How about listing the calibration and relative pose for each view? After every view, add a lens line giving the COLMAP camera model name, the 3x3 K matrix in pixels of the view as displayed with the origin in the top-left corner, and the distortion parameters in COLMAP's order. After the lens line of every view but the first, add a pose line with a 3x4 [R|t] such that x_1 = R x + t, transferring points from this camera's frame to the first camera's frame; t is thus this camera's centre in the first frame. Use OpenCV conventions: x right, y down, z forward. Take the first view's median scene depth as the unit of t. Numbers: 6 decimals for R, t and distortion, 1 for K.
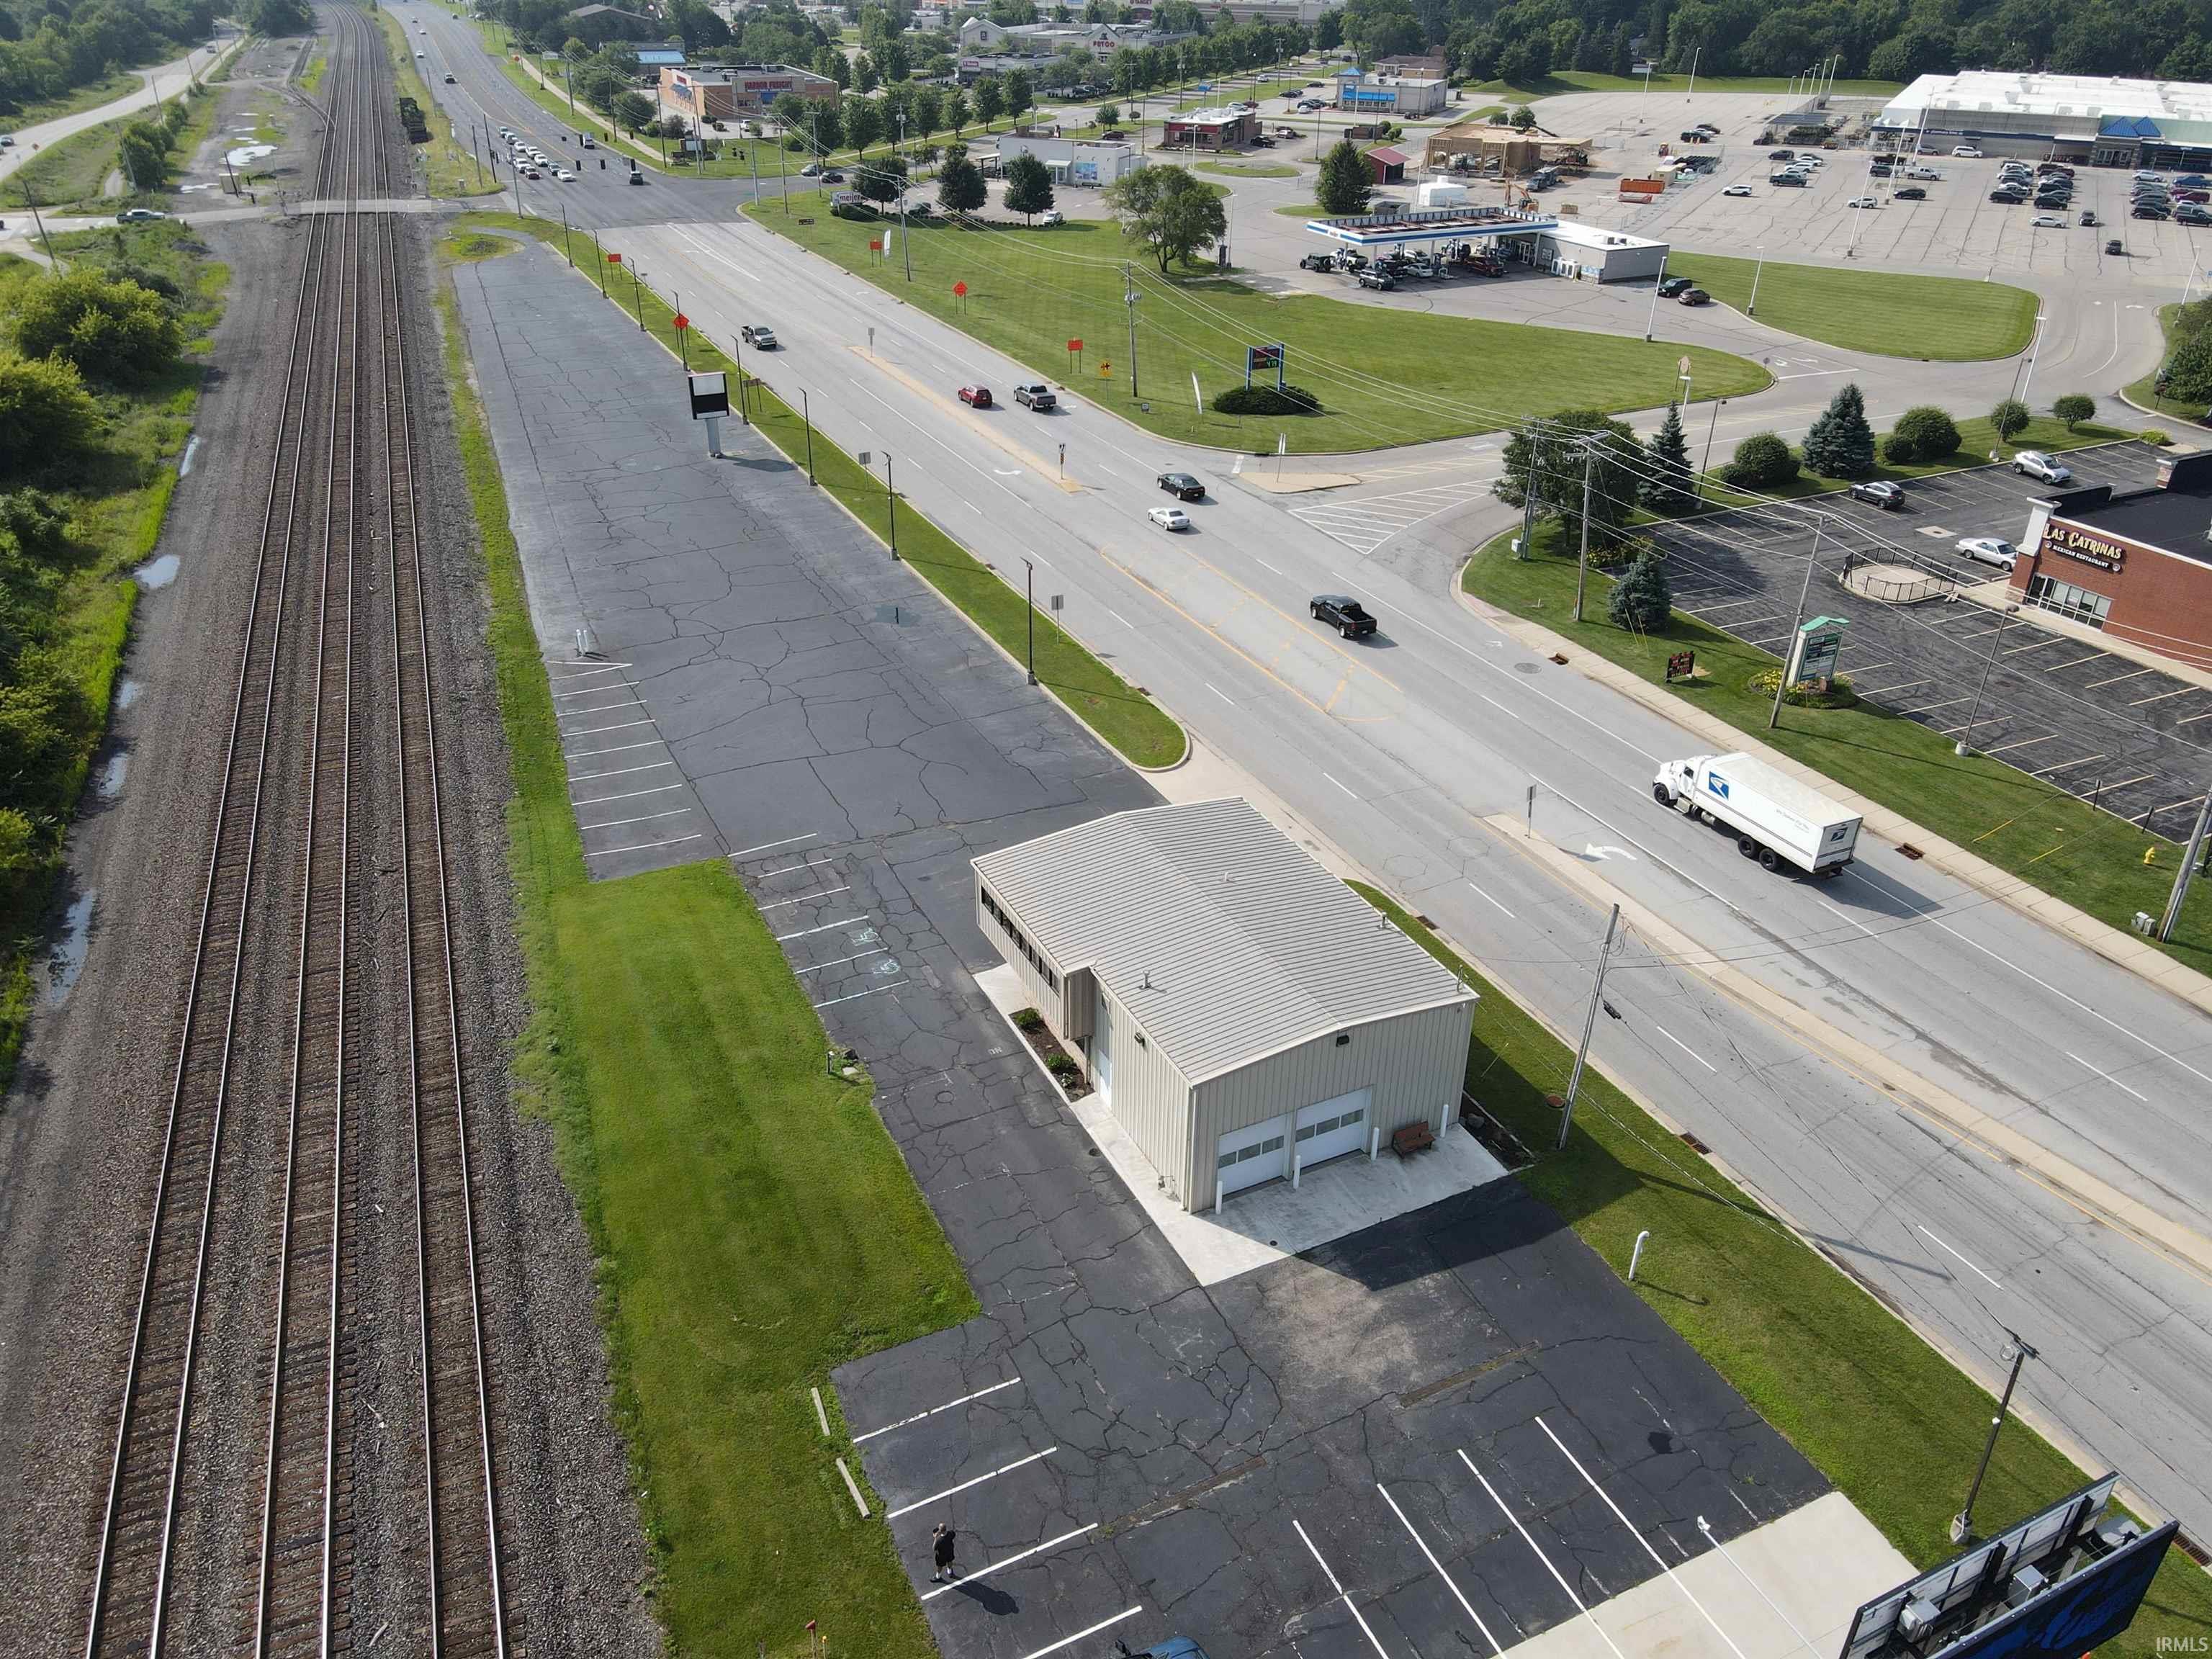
lens RADIAL K [[1630.3, 0, 1097.4], [0, 1630.3, 819.6], [0, 0, 1]] dist [0.003238, 0.023044]
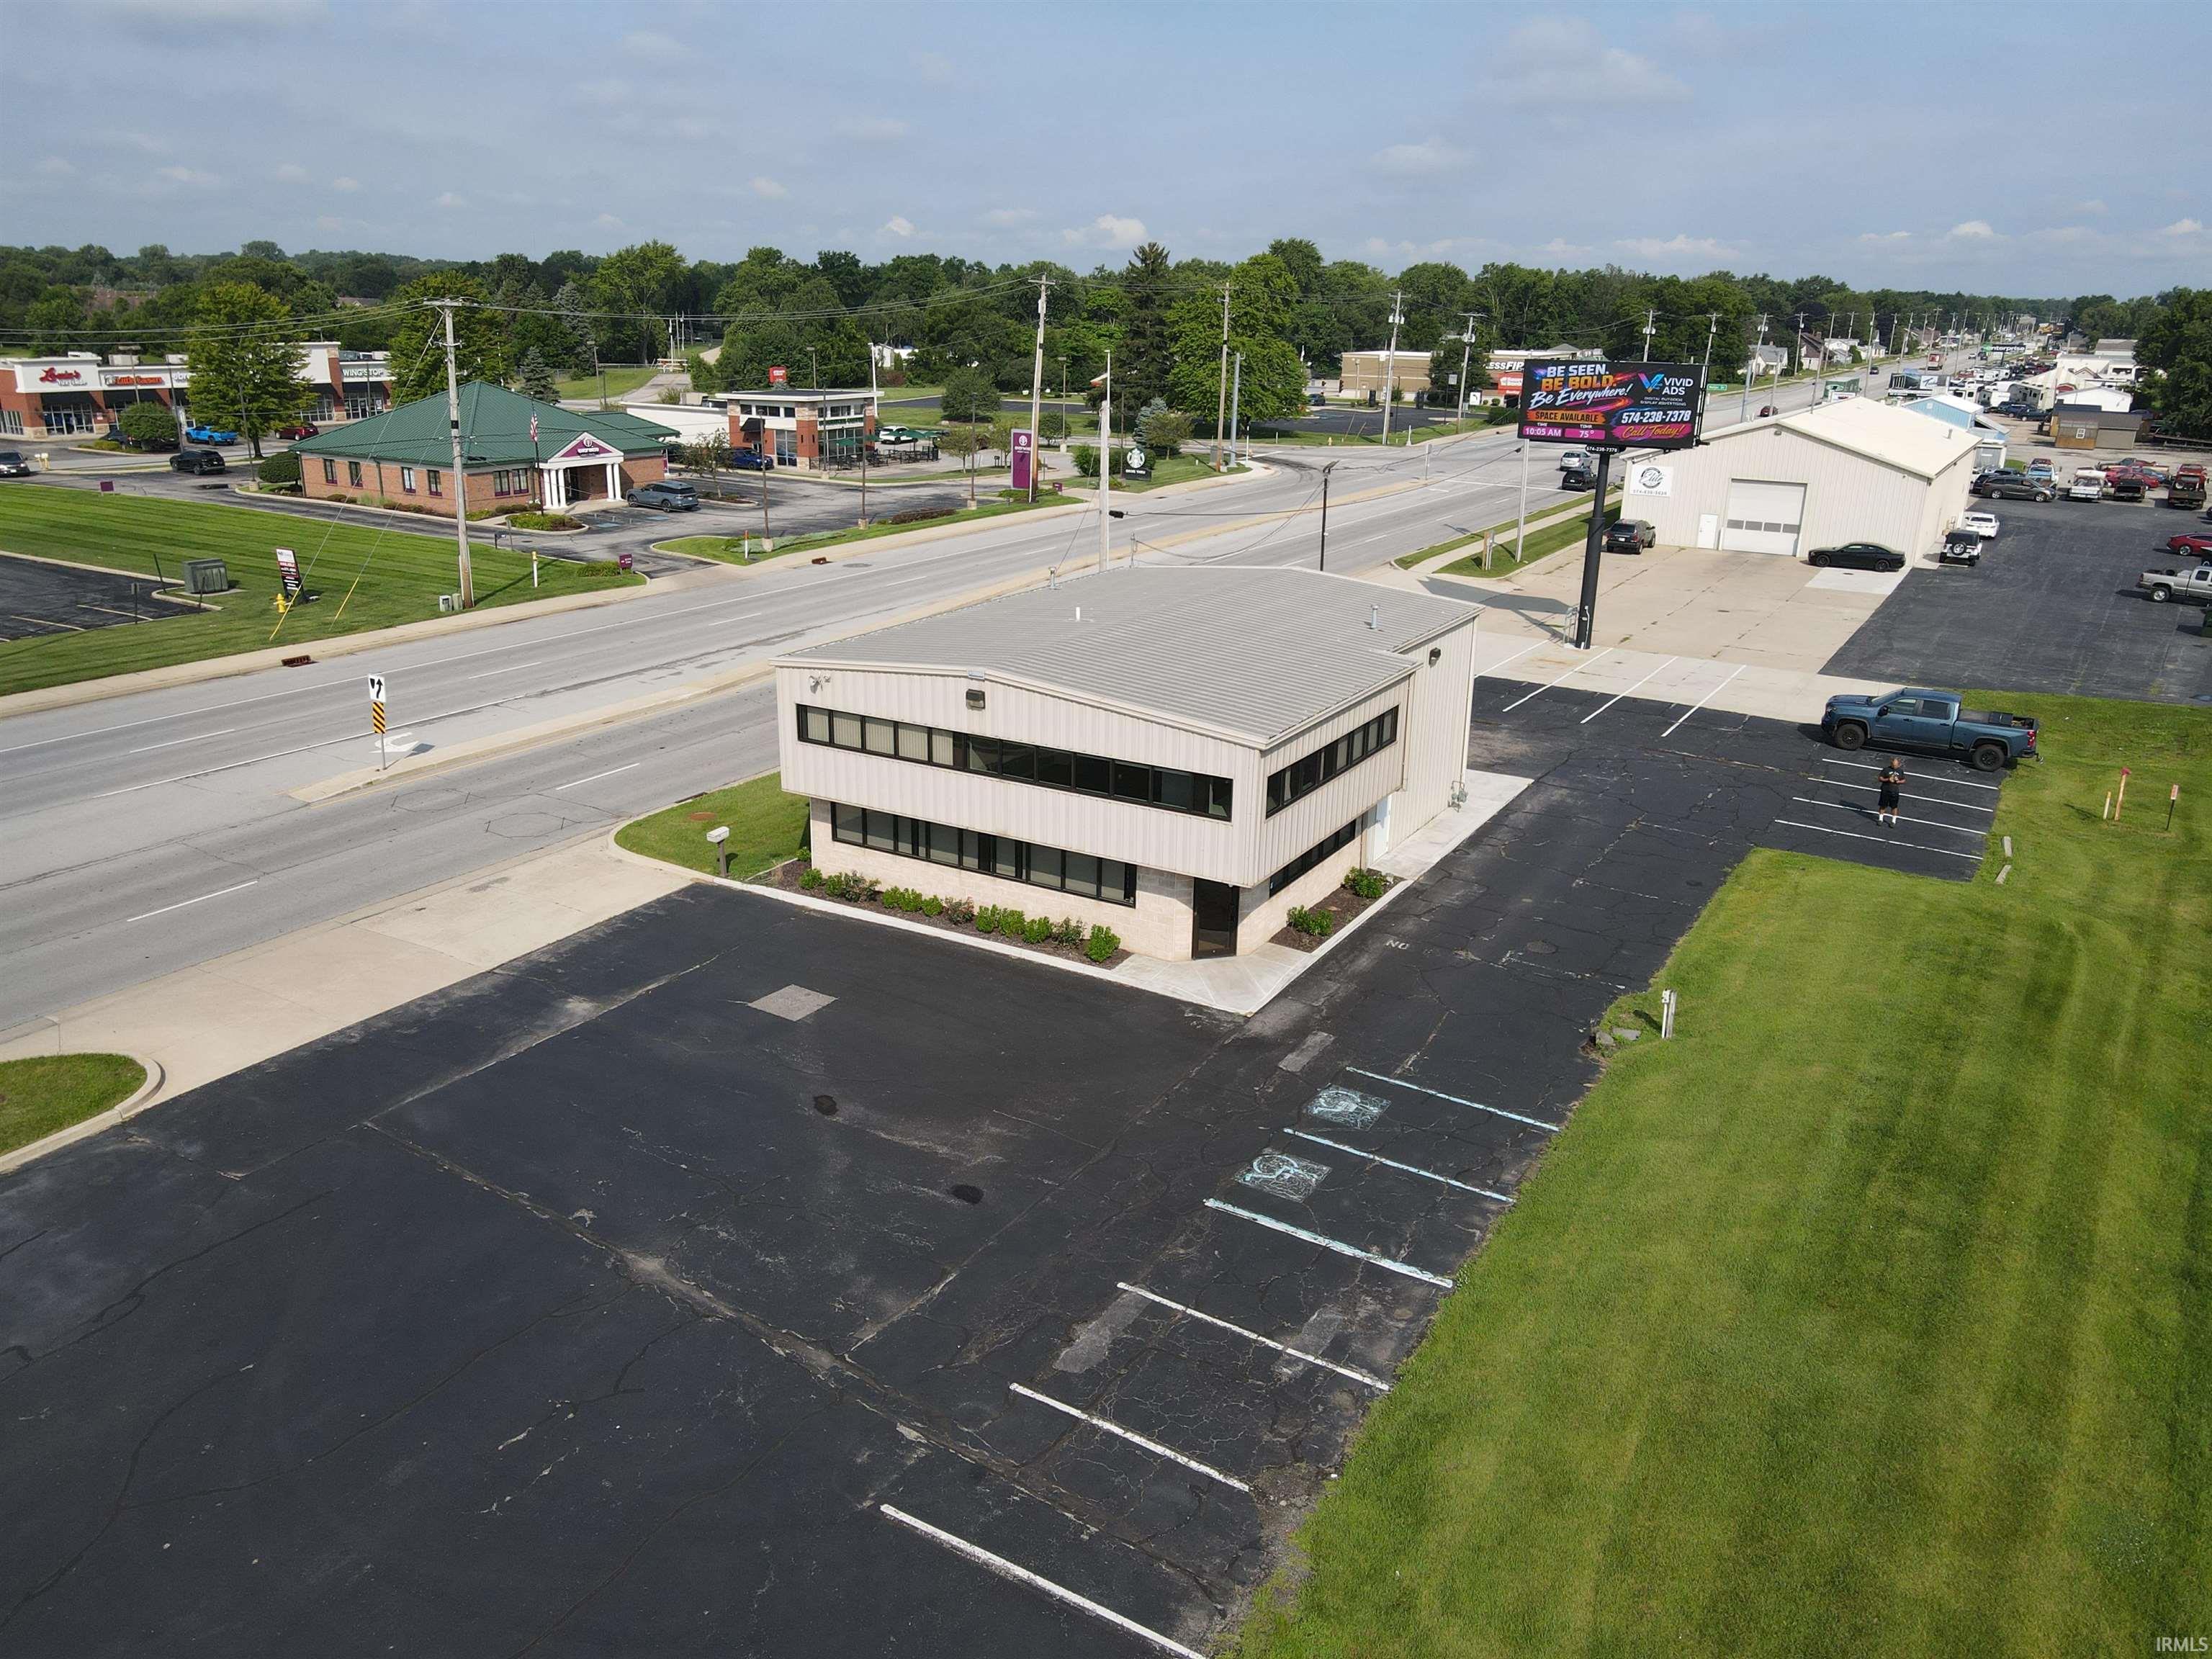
lens RADIAL K [[1630.3, 0, 1093.9], [0, 1630.3, 797.3], [0, 0, 1]] dist [0.003238, 0.023044]
pose [[-0.550215, -0.258035, 0.794154, -0.293439], [0.386167, 0.764614, 0.515985, -0.155129], [-0.740364, 0.590579, -0.321058, 0.809264]]
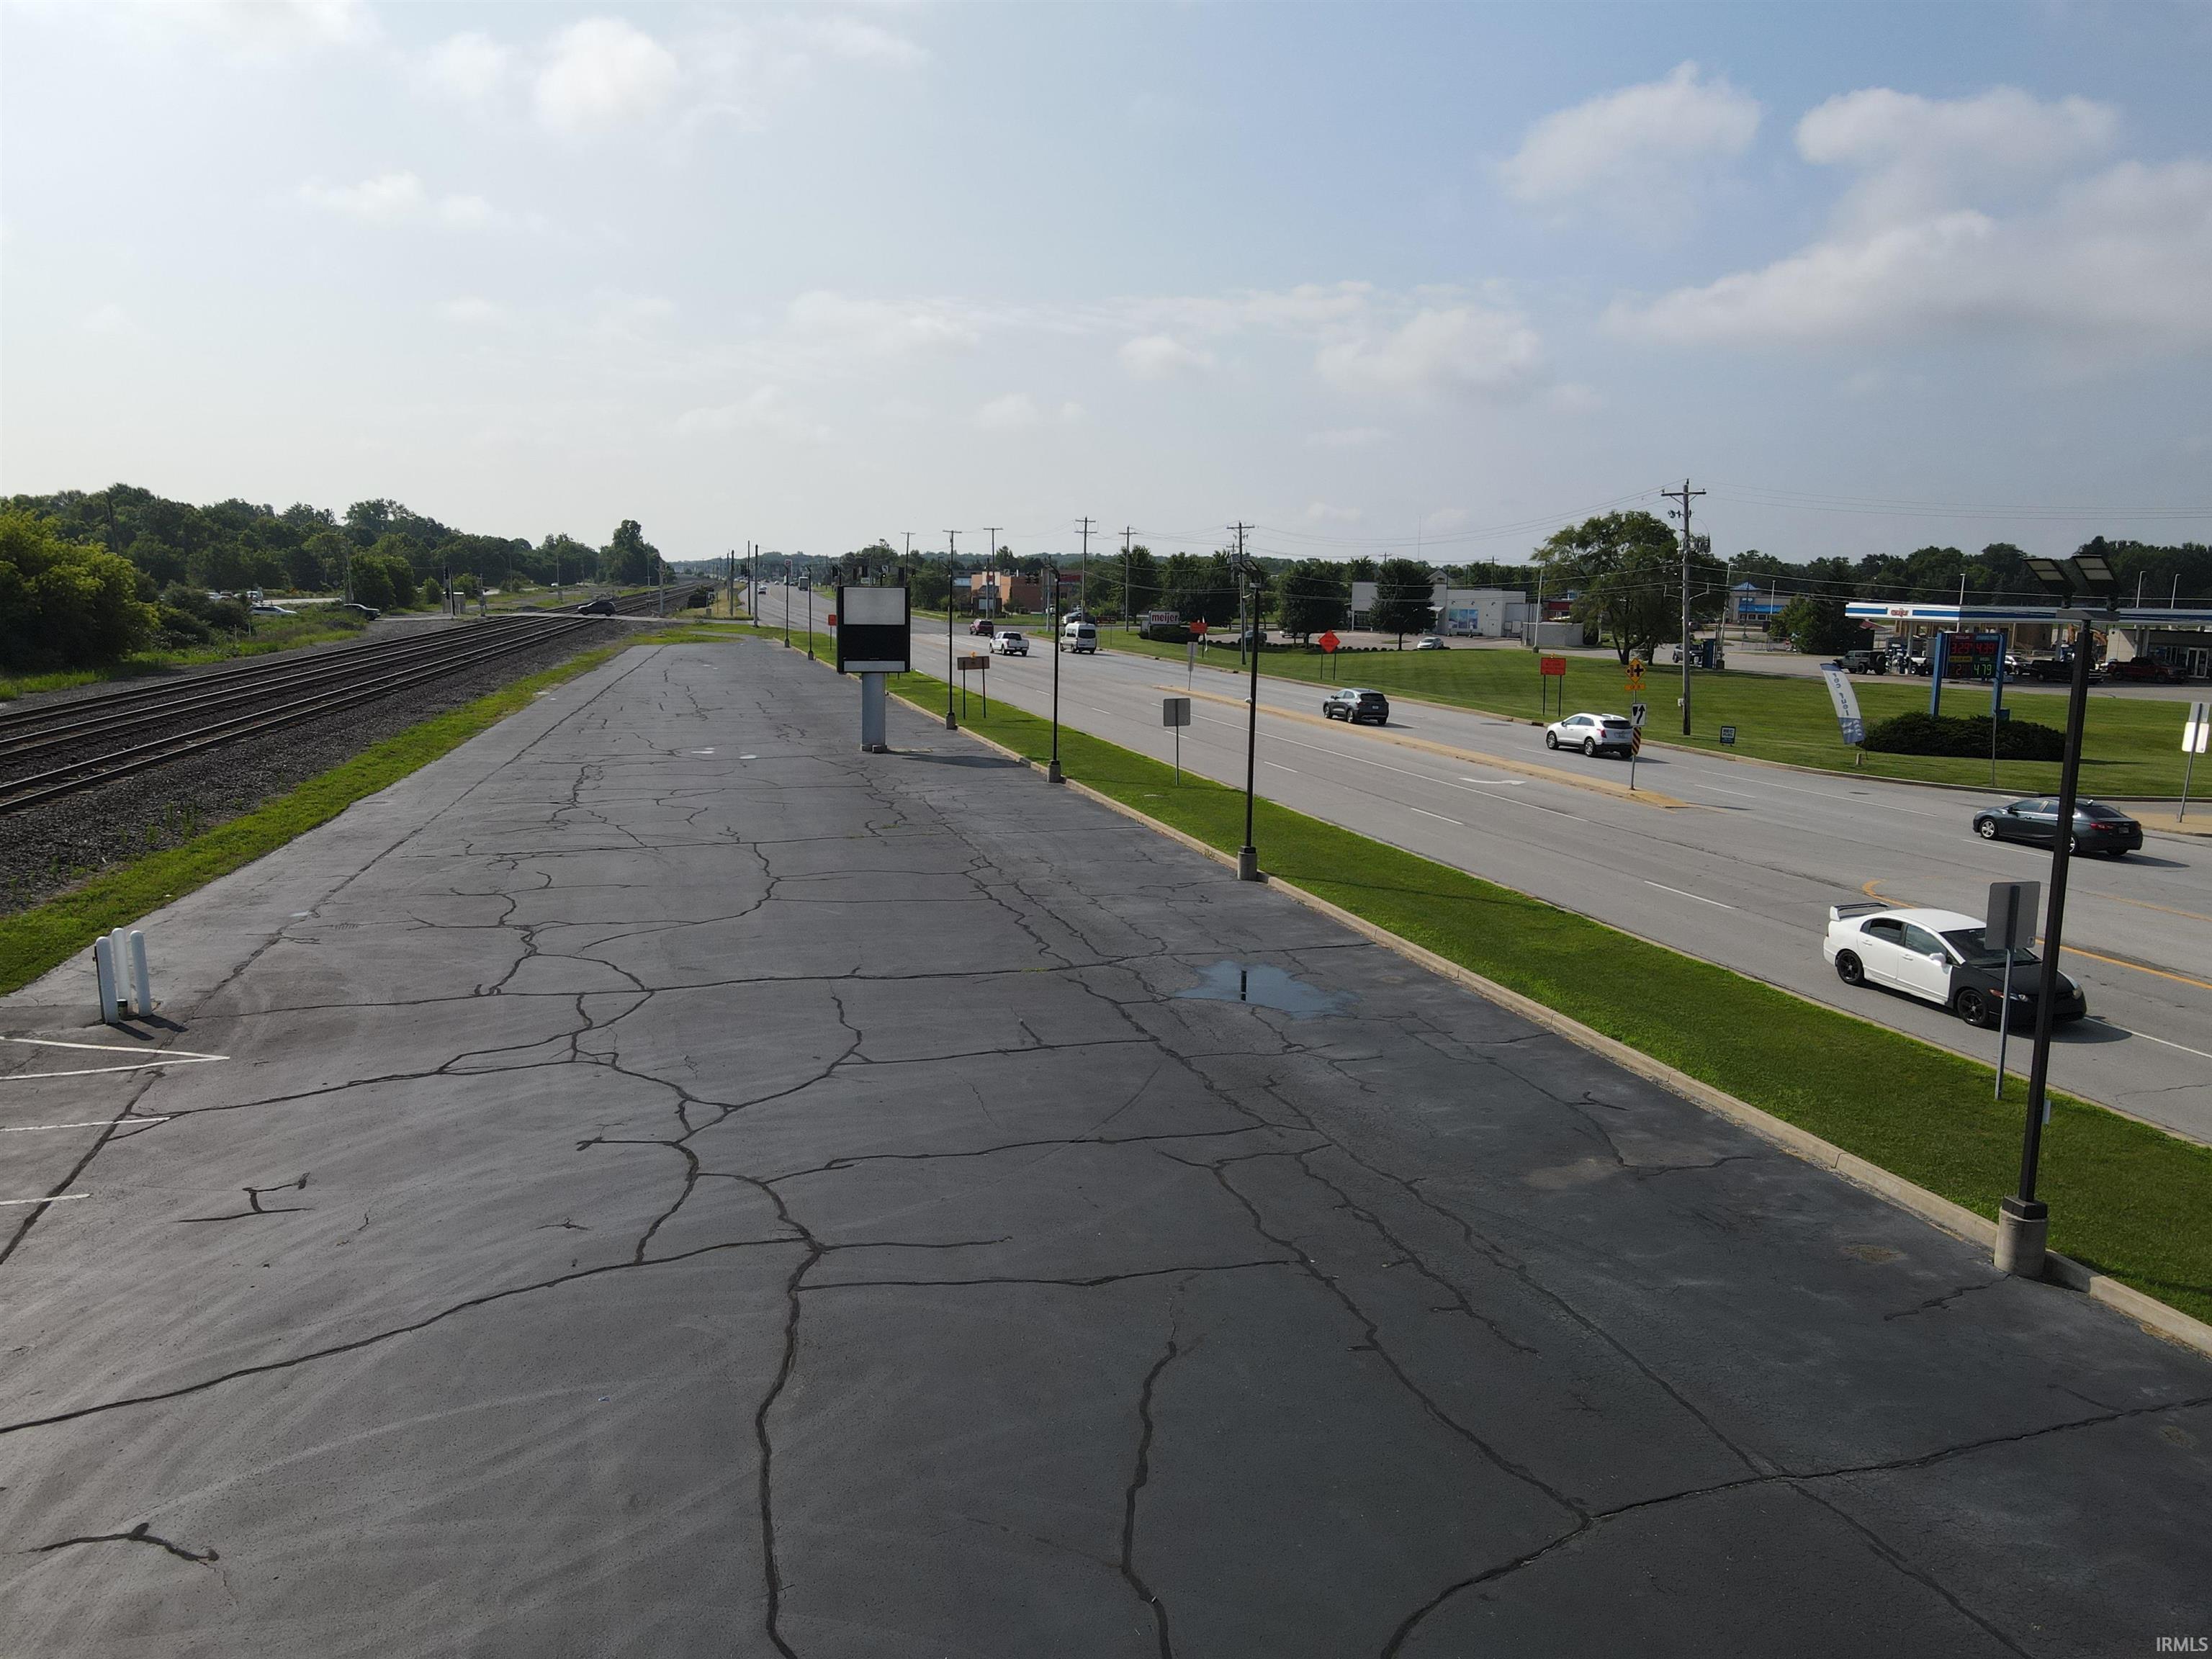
lens RADIAL K [[1630.3, 0, 1110.1], [0, 1630.3, 810.9], [0, 0, 1]] dist [0.003238, 0.023044]
pose [[0.985389, 0.038620, -0.165880, -0.111798], [-0.095104, 0.932734, -0.347797, -0.056211], [0.141290, 0.358491, 0.922779, 0.774821]]
